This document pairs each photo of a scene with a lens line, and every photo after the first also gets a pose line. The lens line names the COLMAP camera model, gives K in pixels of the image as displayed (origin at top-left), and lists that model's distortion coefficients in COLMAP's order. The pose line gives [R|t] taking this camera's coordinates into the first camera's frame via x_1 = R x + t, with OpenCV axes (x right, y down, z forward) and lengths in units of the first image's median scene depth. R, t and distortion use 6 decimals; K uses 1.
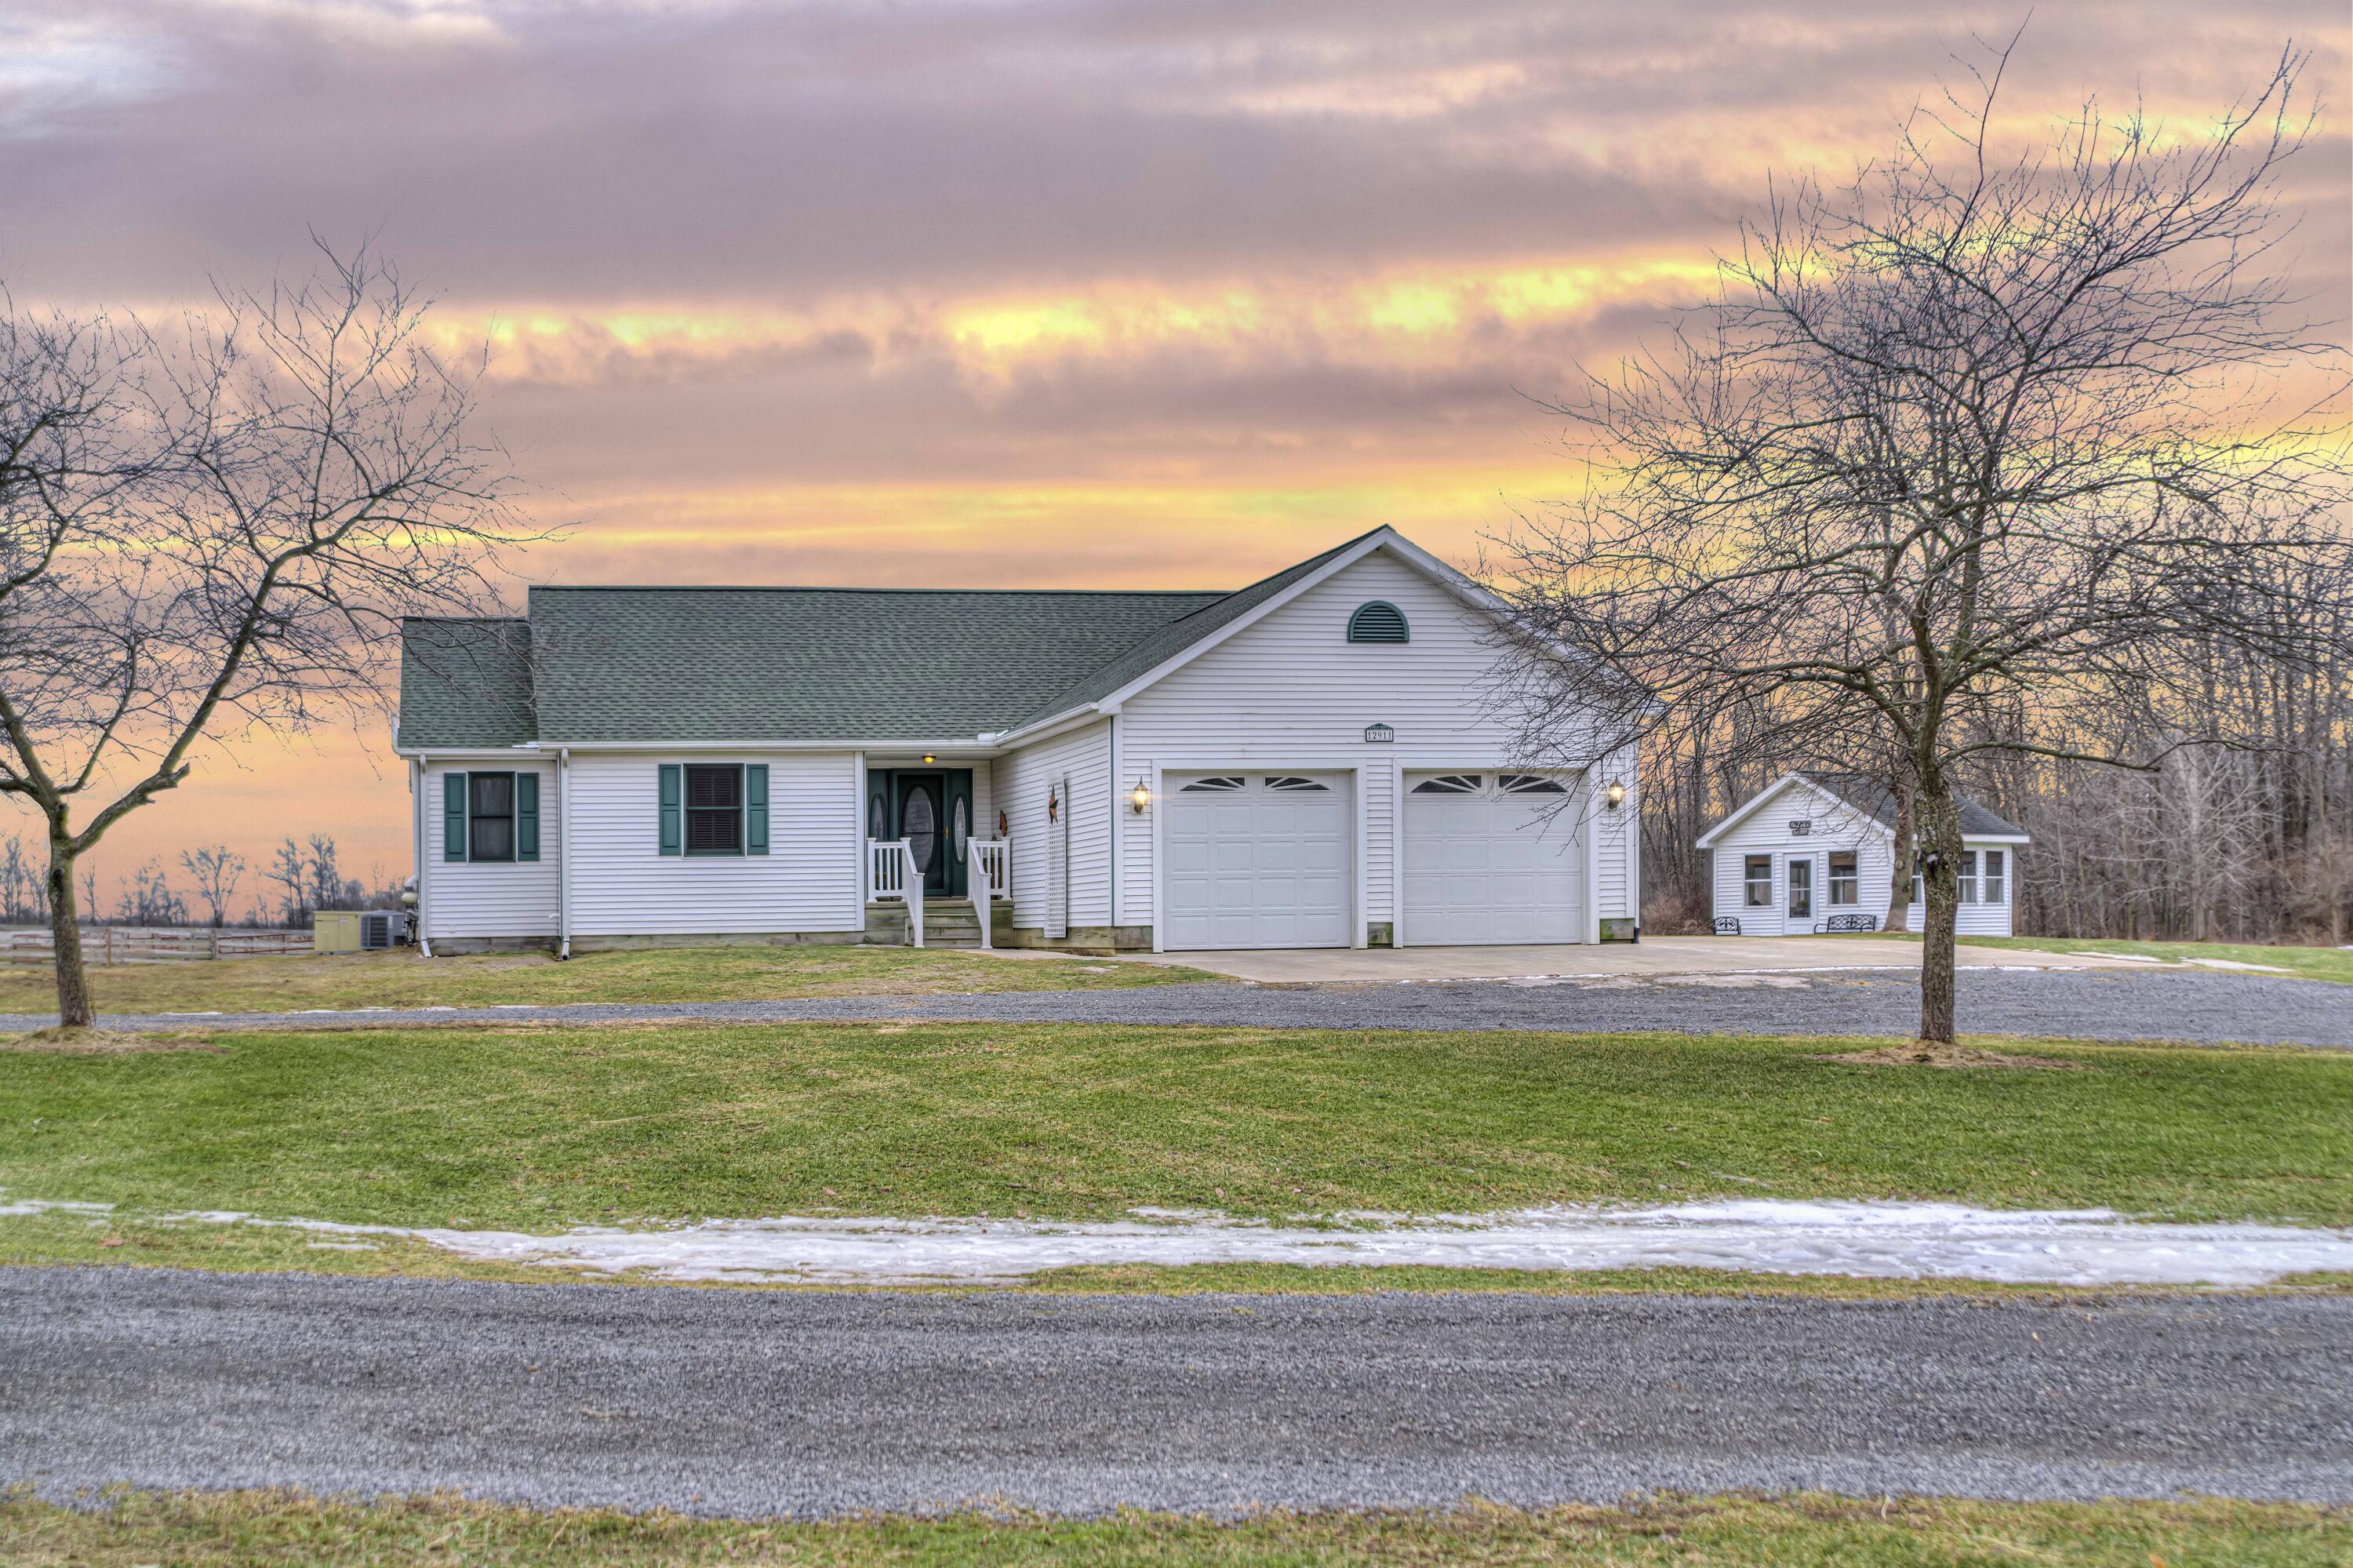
lens RADIAL K [[2270.9, 0, 1054.3], [0, 2270.9, 787.4], [0, 0, 1]] dist [-0.003694, 0.000242]
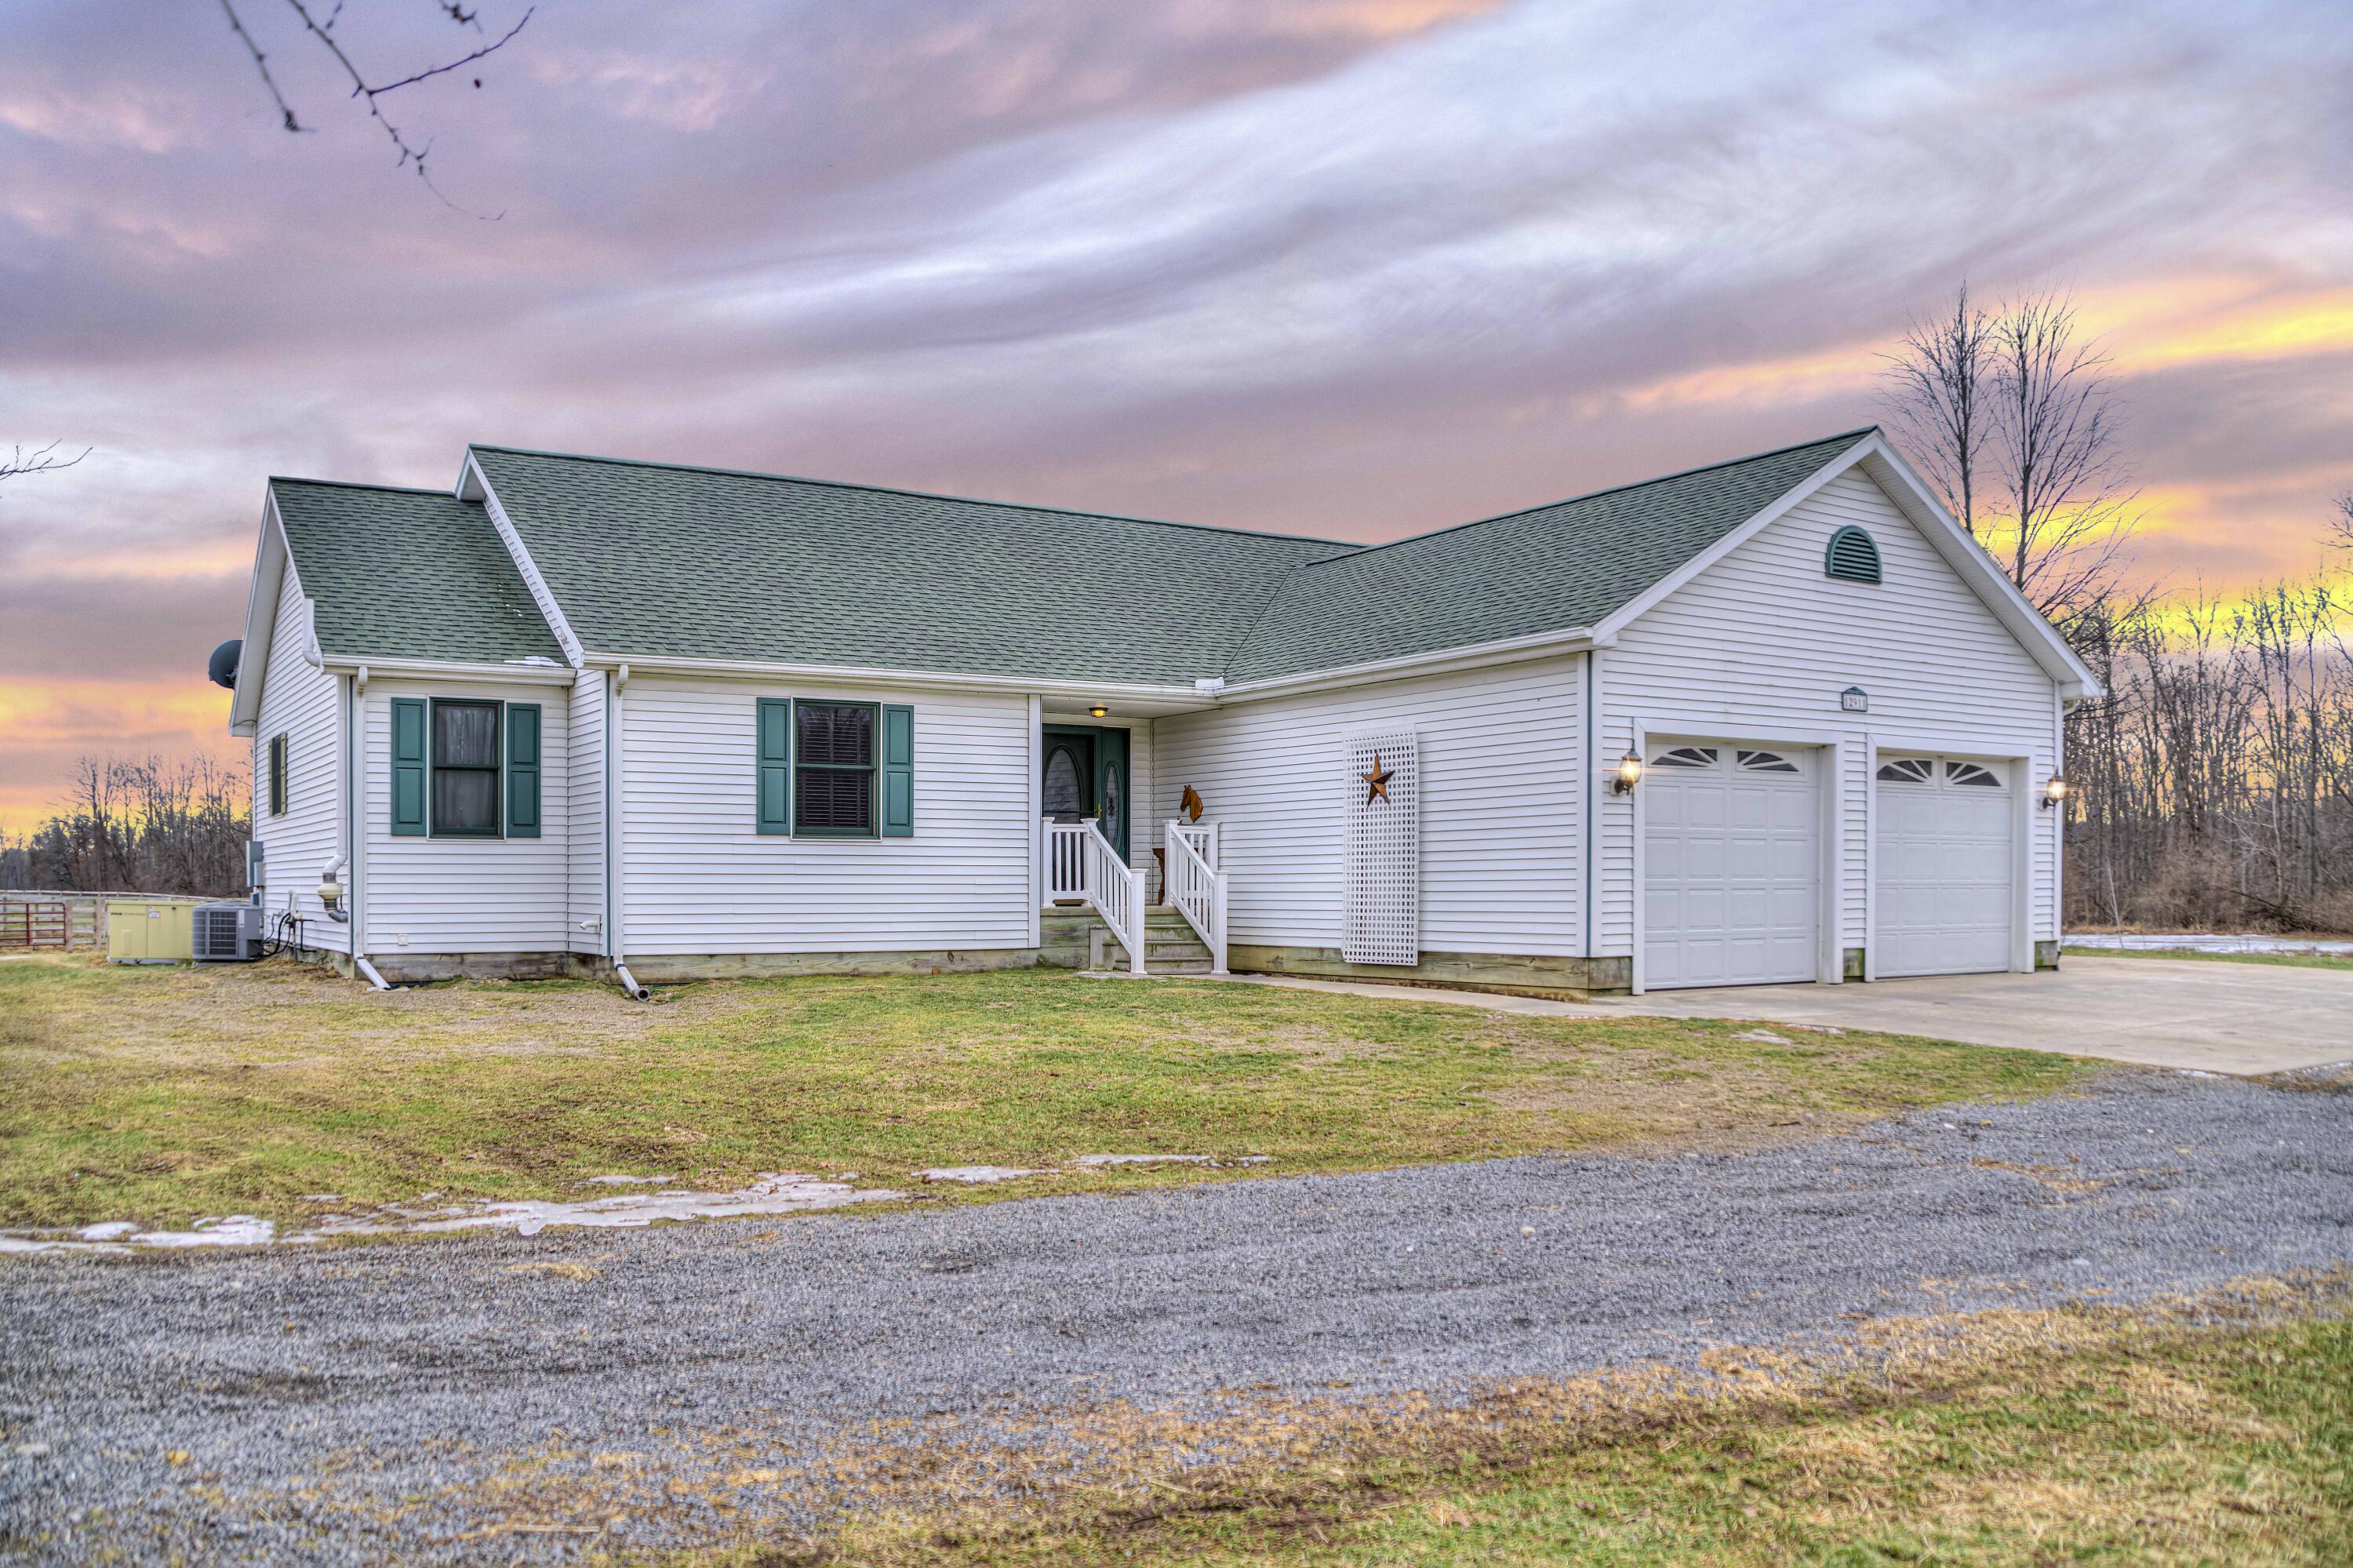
lens RADIAL K [[1810.8, 0, 1327.8], [0, 1810.8, 837.5], [0, 0, 1]] dist [-0.092961, -0.000158]
pose [[0.924711, 0.024255, 0.379897, -0.216937], [-0.034671, 0.999186, 0.020599, 0.014143], [-0.379089, -0.032219, 0.924799, 0.448113]]
